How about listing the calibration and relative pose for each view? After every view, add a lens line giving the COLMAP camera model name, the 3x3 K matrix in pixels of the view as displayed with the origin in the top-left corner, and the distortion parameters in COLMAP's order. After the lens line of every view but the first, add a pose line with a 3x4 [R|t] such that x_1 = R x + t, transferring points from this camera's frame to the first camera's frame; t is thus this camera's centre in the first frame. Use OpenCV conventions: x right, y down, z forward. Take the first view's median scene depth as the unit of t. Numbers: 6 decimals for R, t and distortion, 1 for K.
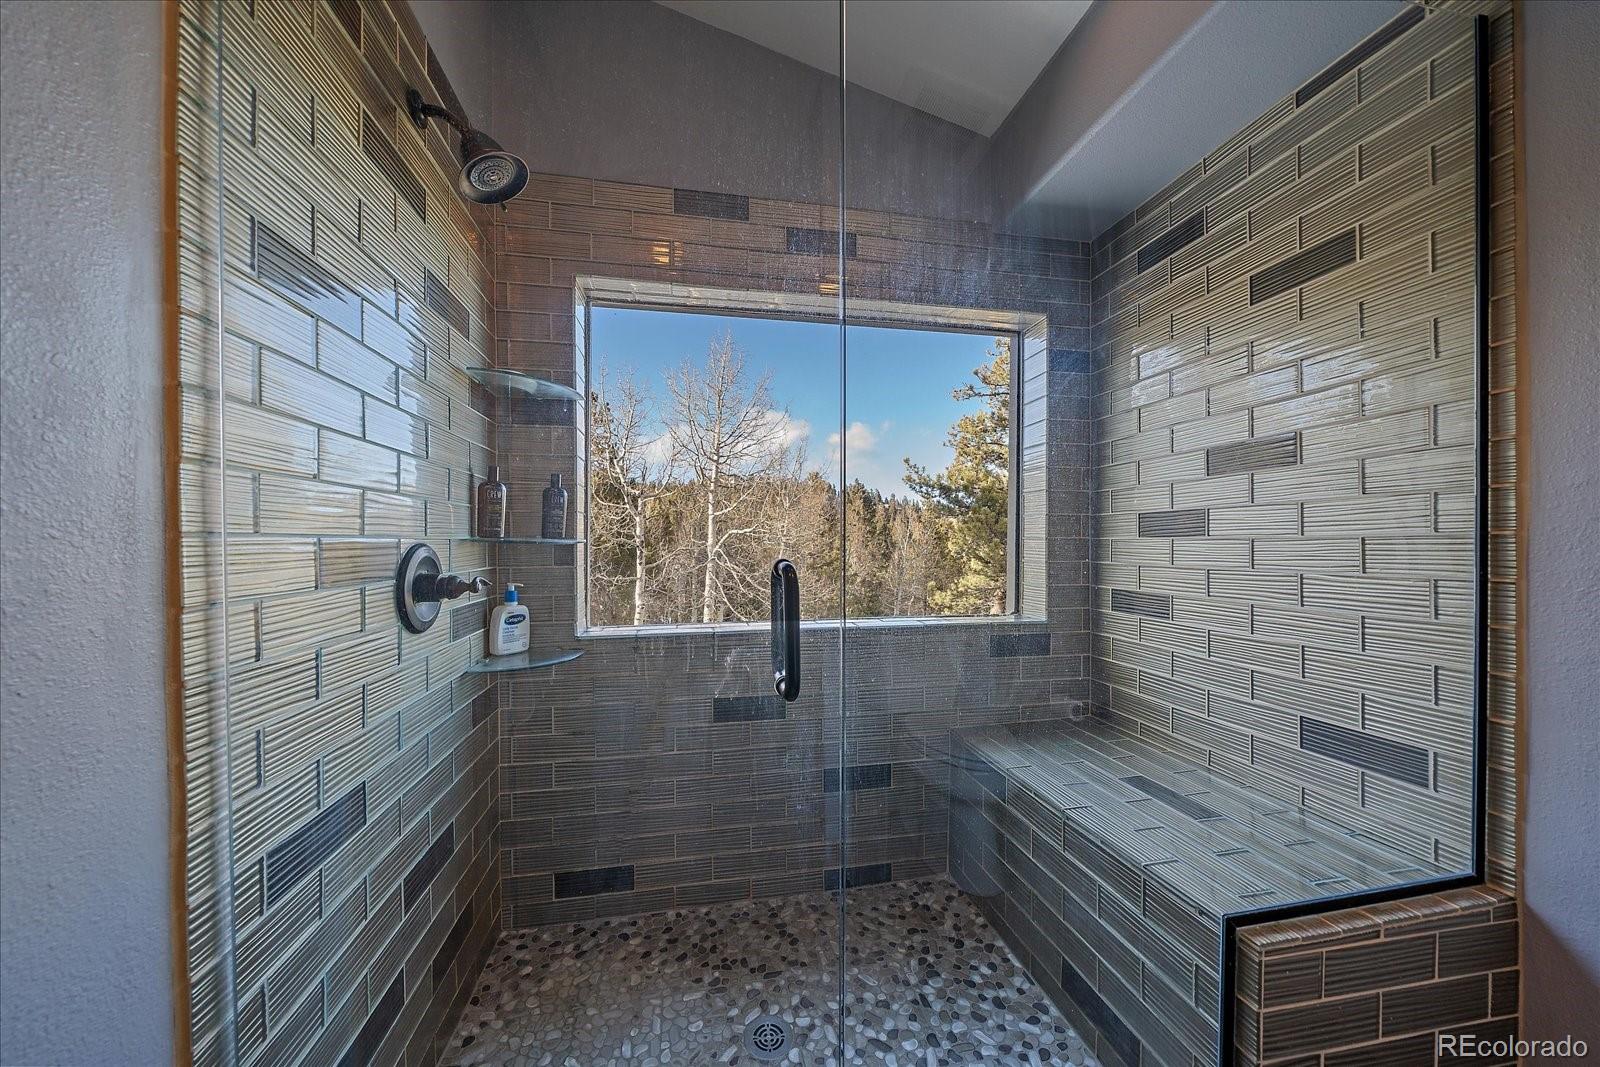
lens RADIAL K [[592.6, 0, 799.6], [0, 592.6, 544.9], [0, 0, 1]] dist [-0.005761, 0.000413]
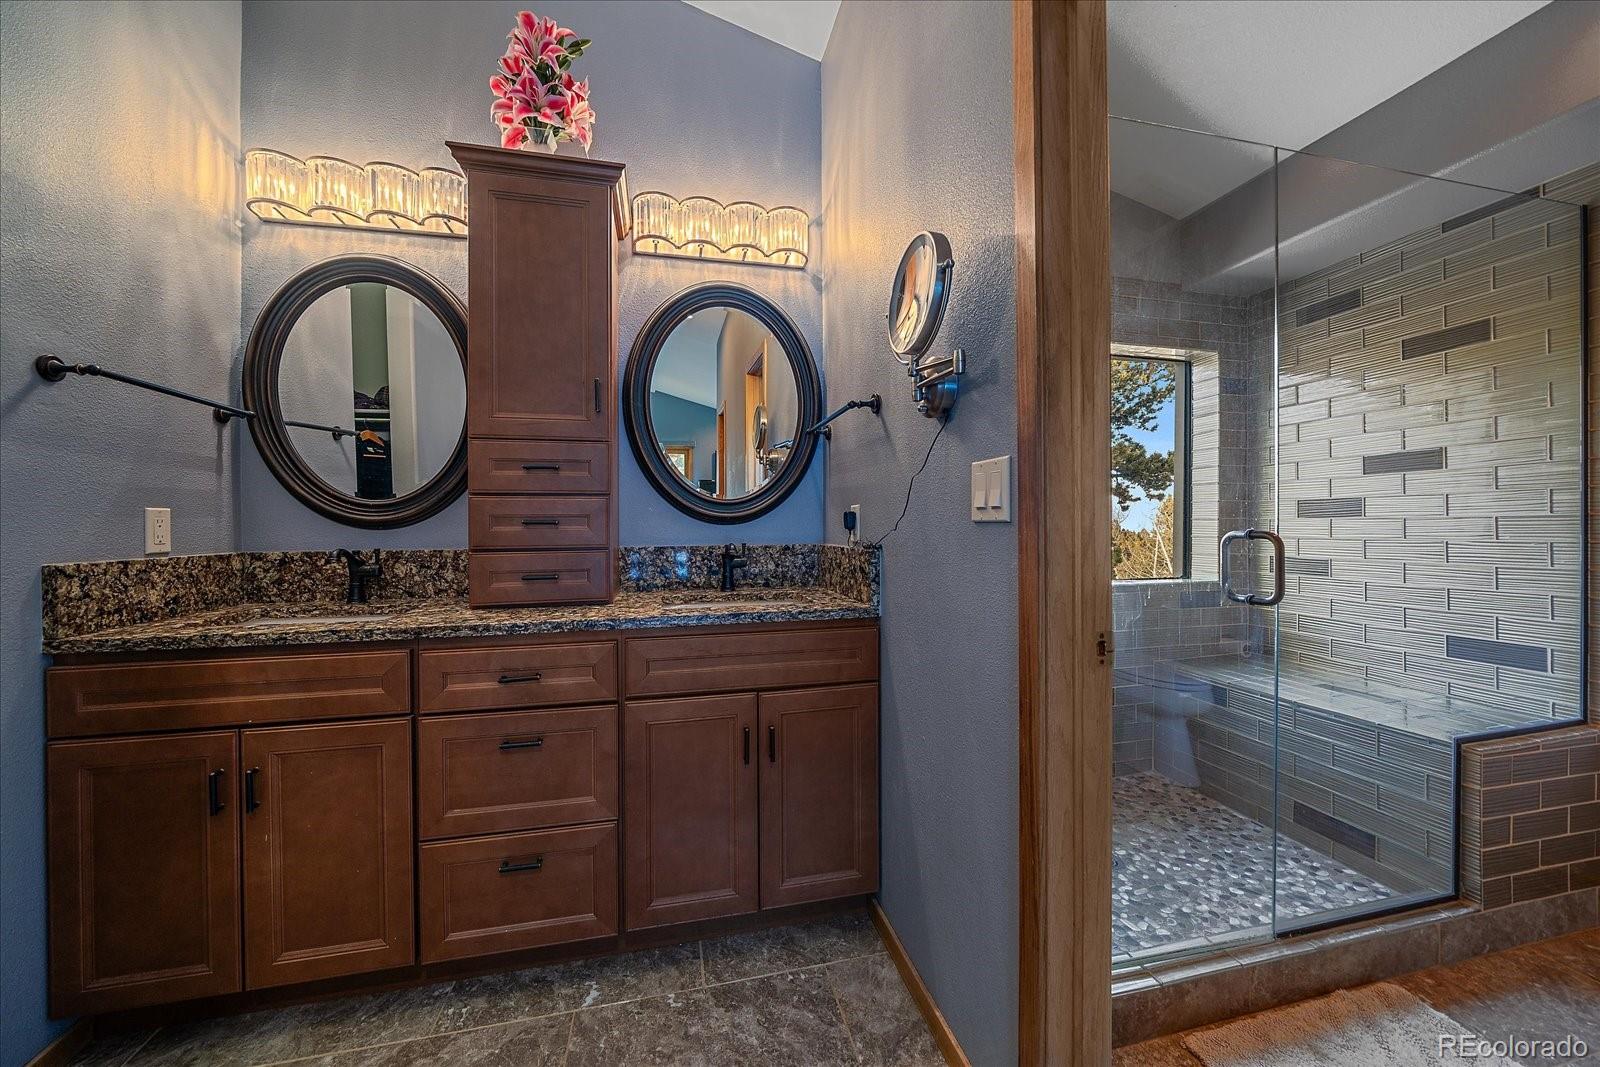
lens RADIAL K [[592.6, 0, 803.1], [0, 592.6, 527.7], [0, 0, 1]] dist [-0.005761, 0.000413]
pose [[0.998975, -0.005803, 0.044884, -0.821769], [0.005872, 0.999982, -0.001395, 0.006171], [-0.044875, 0.001657, 0.998991, -0.410611]]
